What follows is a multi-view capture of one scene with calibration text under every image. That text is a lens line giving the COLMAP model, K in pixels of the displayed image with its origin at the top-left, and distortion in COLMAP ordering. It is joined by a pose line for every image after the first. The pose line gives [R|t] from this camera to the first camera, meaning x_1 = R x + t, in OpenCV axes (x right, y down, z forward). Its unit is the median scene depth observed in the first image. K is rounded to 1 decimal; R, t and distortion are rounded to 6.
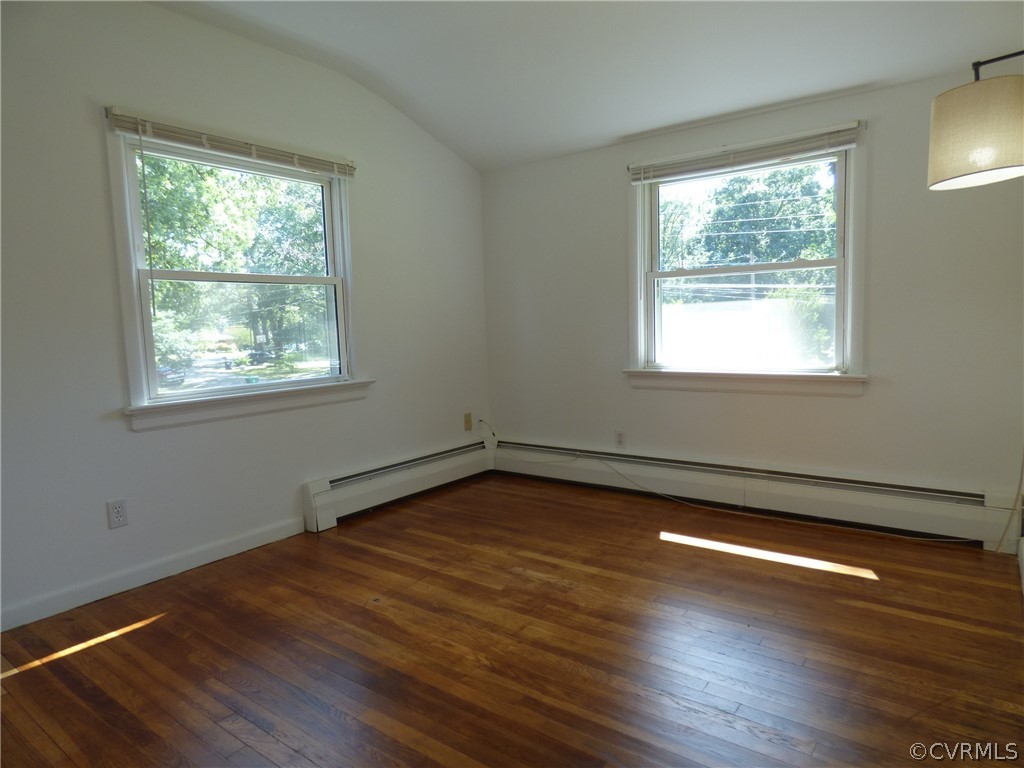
lens RADIAL K [[626.4, 0, 513.6], [0, 626.4, 382.9], [0, 0, 1]] dist [-0.007539, -0.010684]
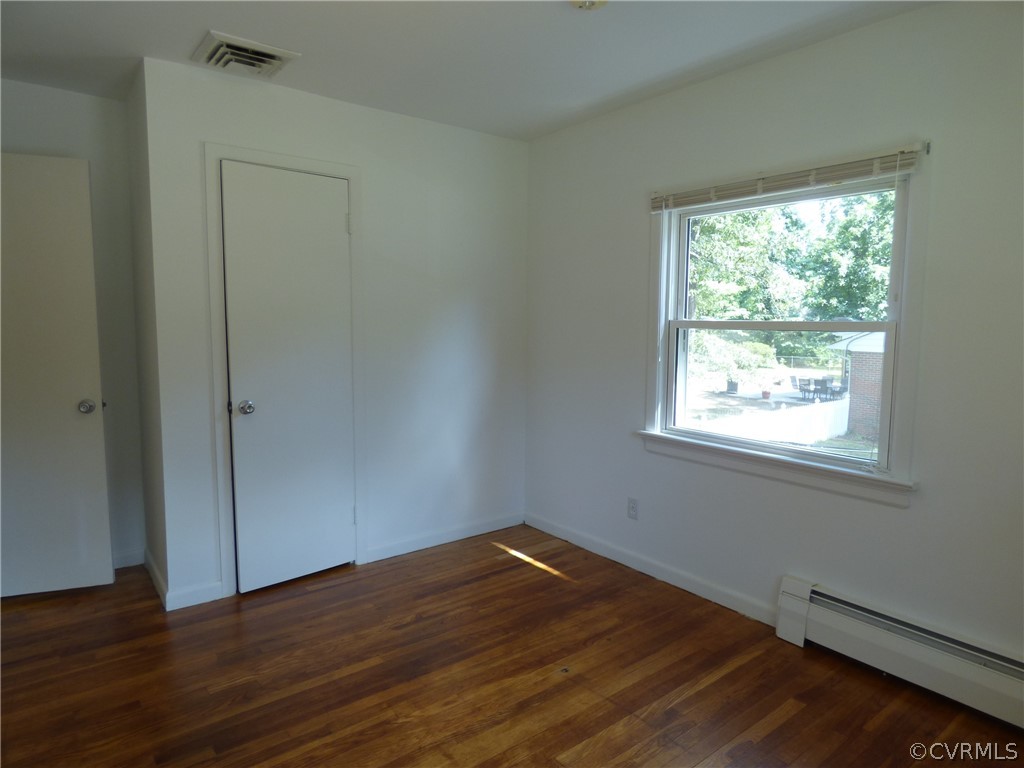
lens RADIAL K [[626.4, 0, 513.6], [0, 626.4, 382.9], [0, 0, 1]] dist [-0.007539, -0.010684]
pose [[-0.260670, 0.132723, -0.956262, 0.694692], [-0.094143, 0.982290, 0.161998, -0.252745], [0.960827, 0.132253, -0.243558, 1.123738]]
